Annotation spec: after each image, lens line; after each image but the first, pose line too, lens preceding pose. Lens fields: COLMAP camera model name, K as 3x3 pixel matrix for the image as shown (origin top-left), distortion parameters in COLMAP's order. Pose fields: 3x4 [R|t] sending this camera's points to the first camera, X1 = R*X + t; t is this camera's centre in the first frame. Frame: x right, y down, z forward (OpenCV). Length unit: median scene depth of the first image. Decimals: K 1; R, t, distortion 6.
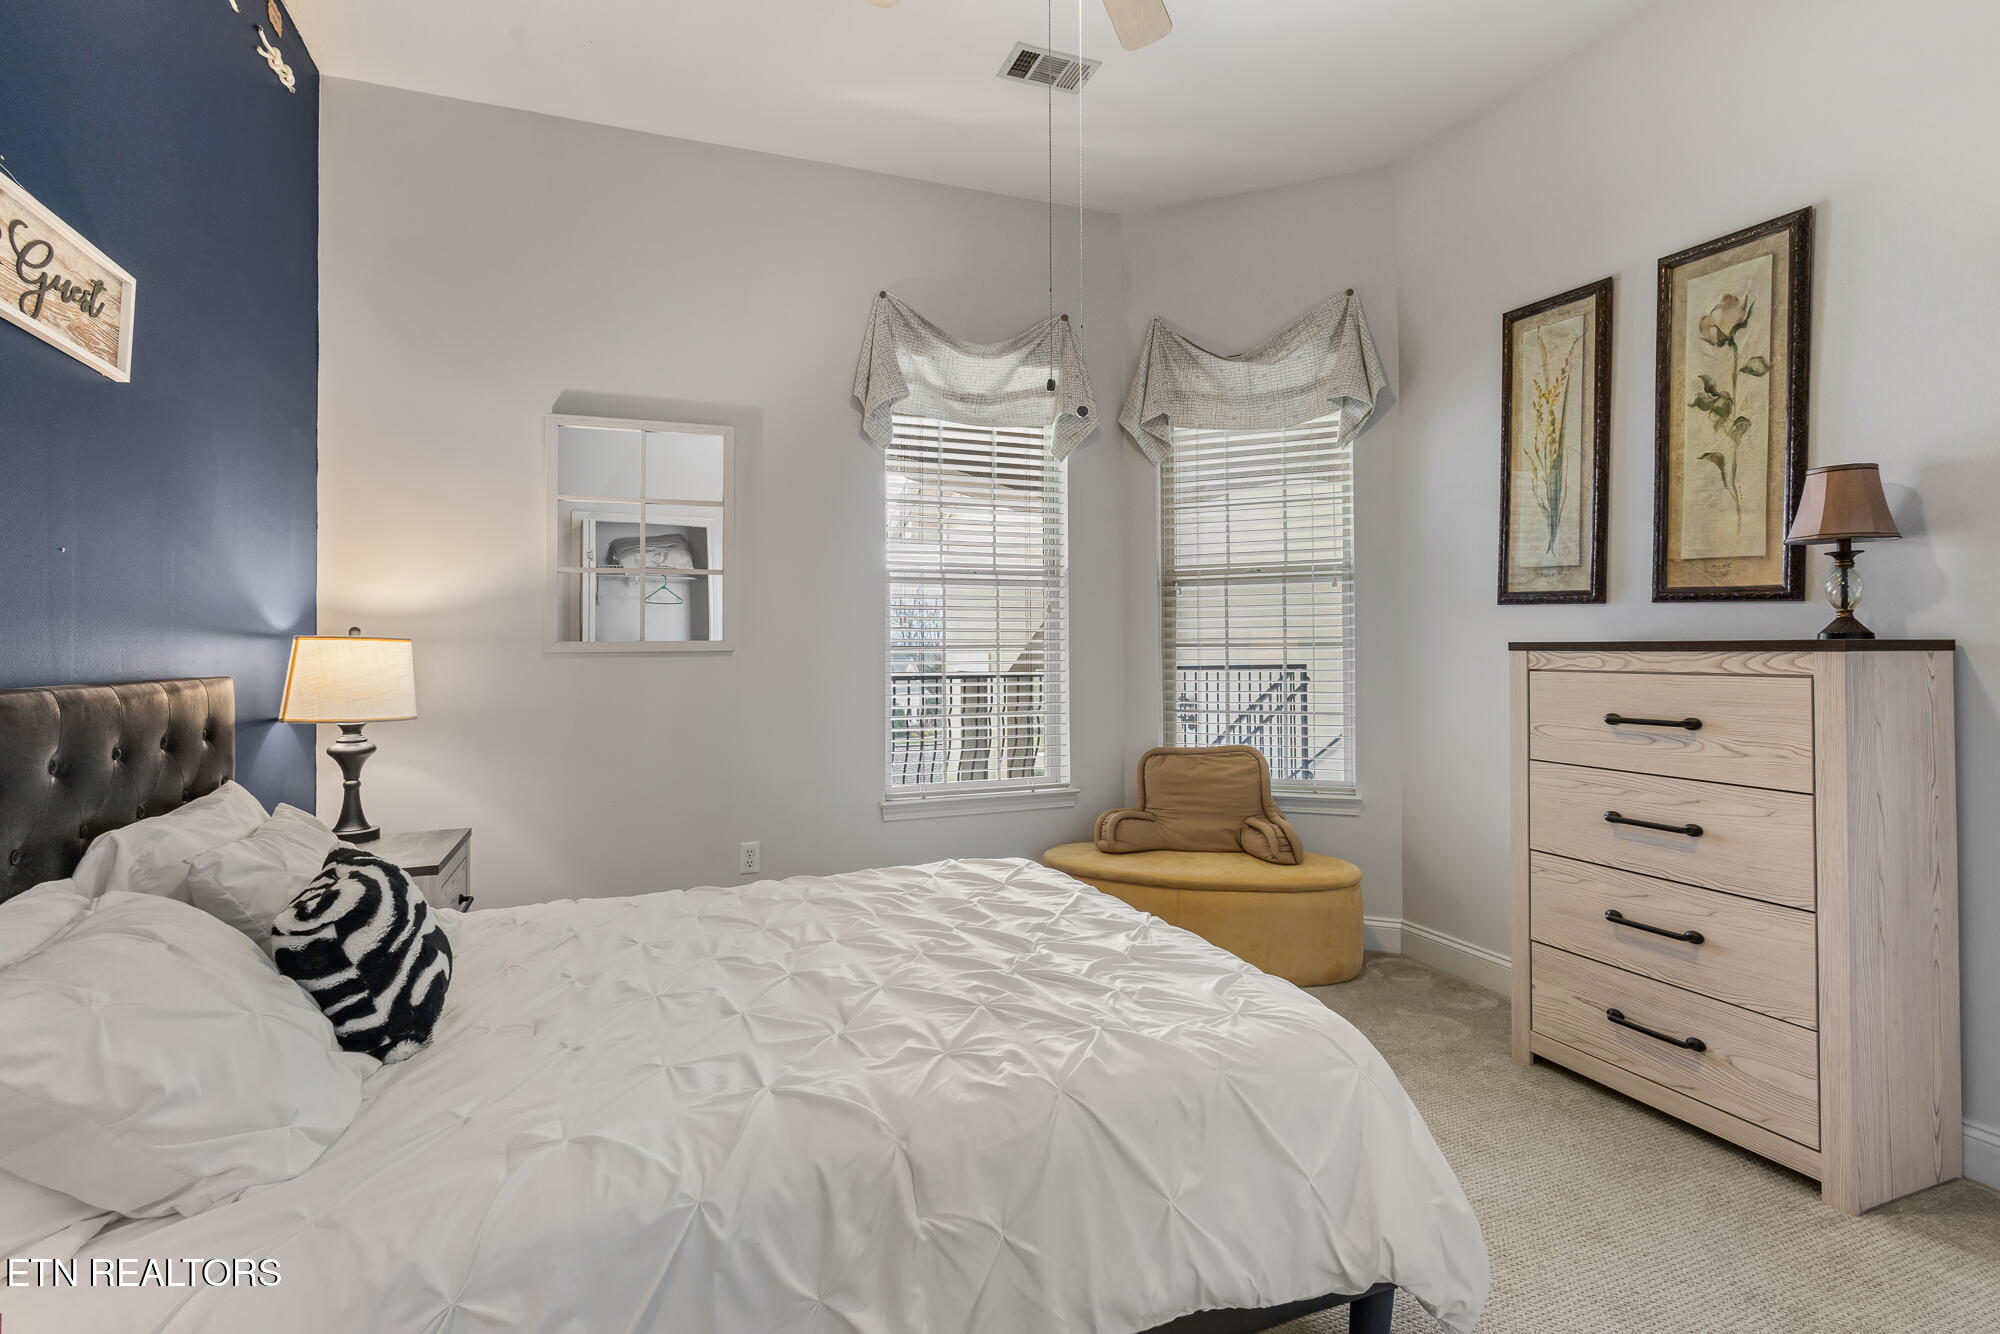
lens RADIAL K [[949.3, 0, 998.7], [0, 949.3, 650.6], [0, 0, 1]] dist [0.001011, 0.000463]
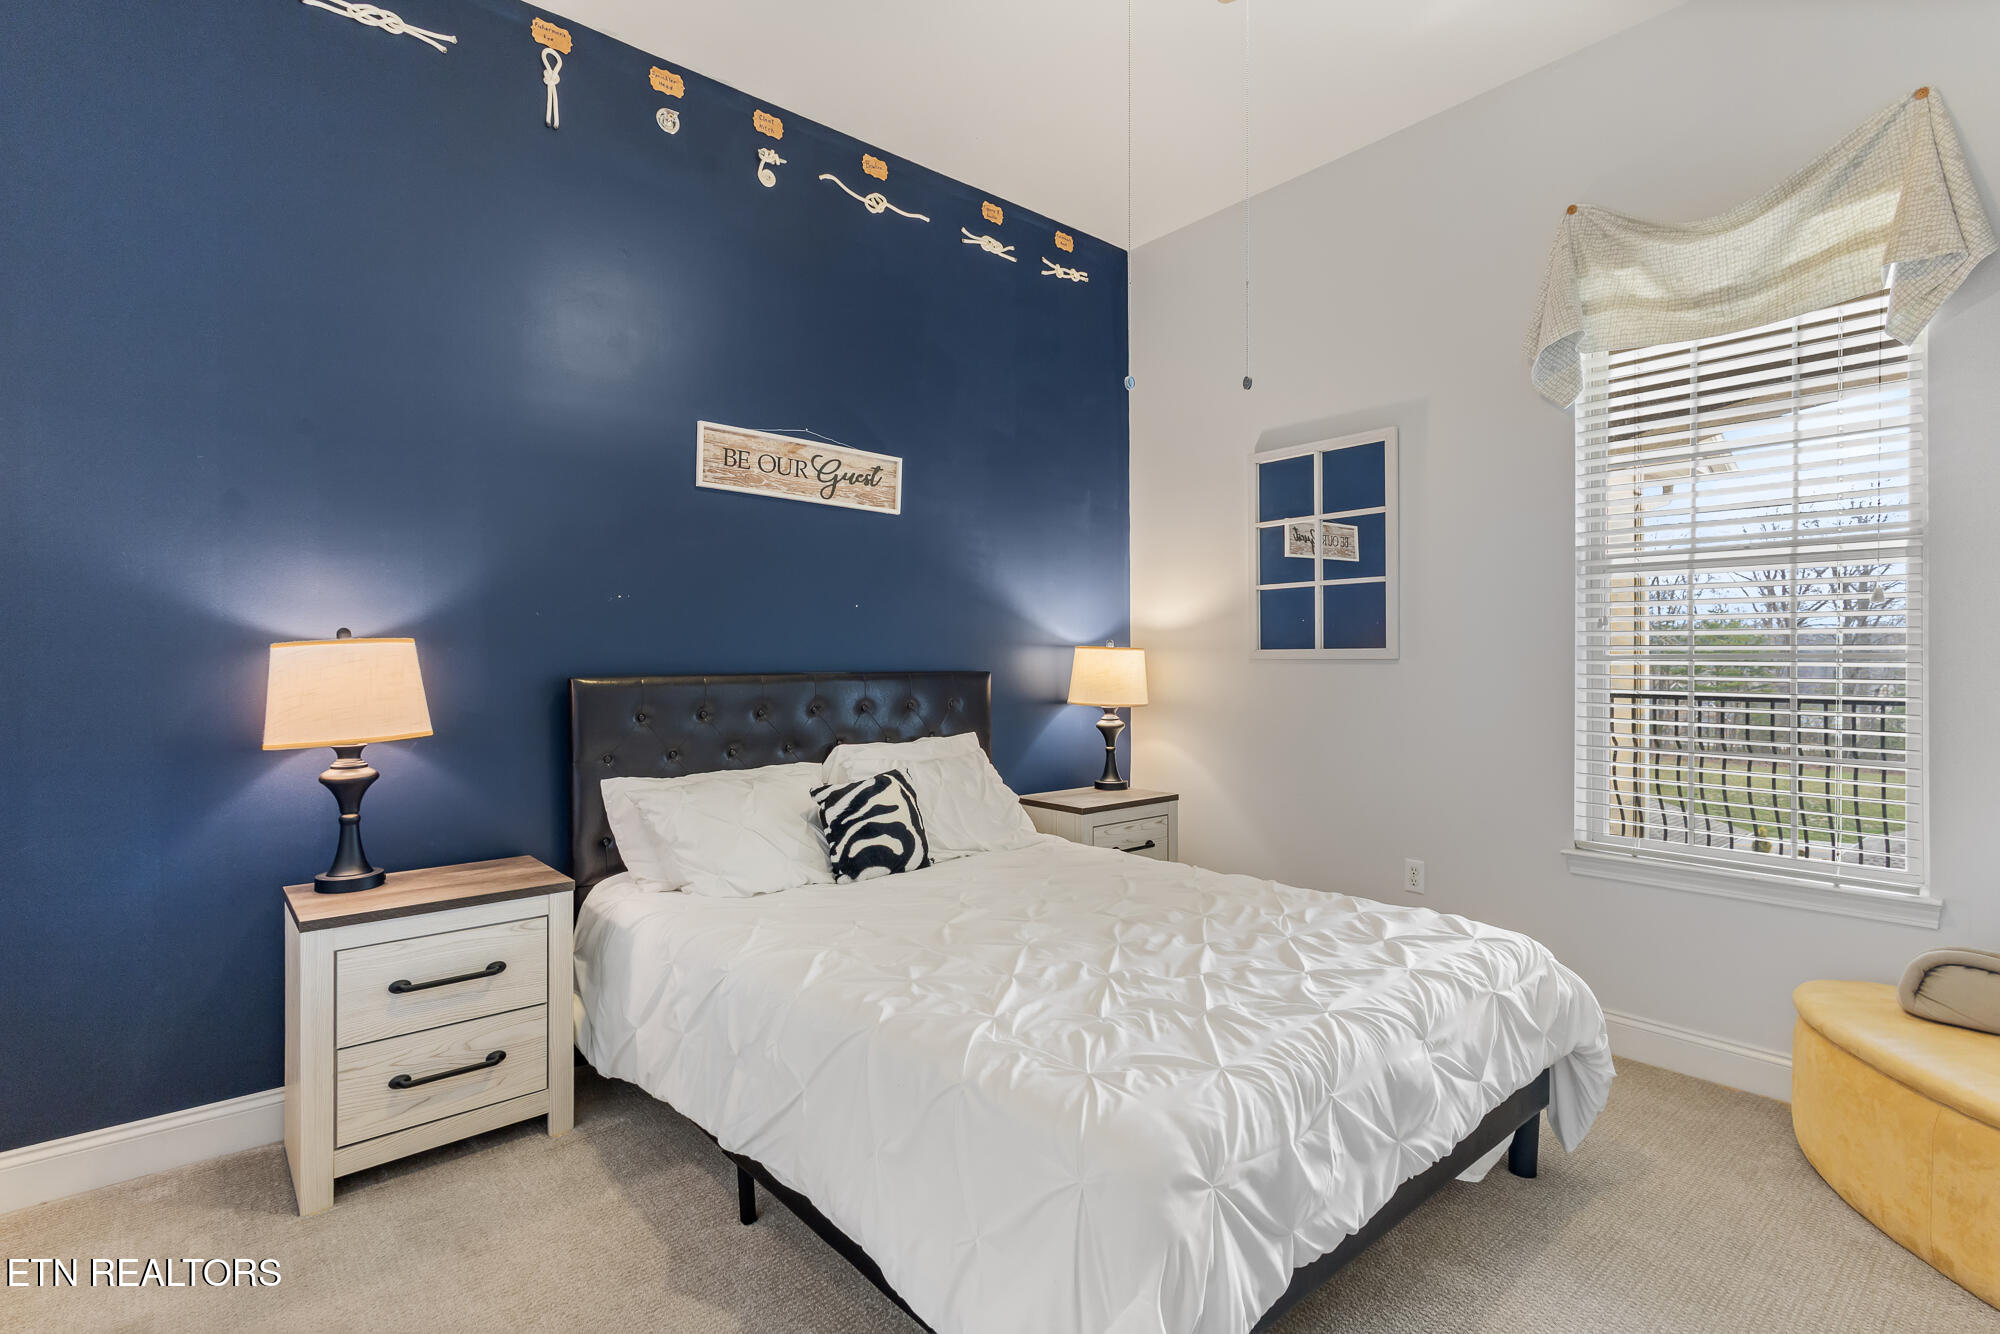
lens RADIAL K [[949.3, 0, 999.0], [0, 949.3, 672.0], [0, 0, 1]] dist [0.001011, 0.000463]
pose [[0.326642, 0.024030, -0.944843, 0.752982], [-0.004402, 0.999705, 0.023904, -0.010505], [0.945138, -0.003648, 0.326651, 0.451774]]
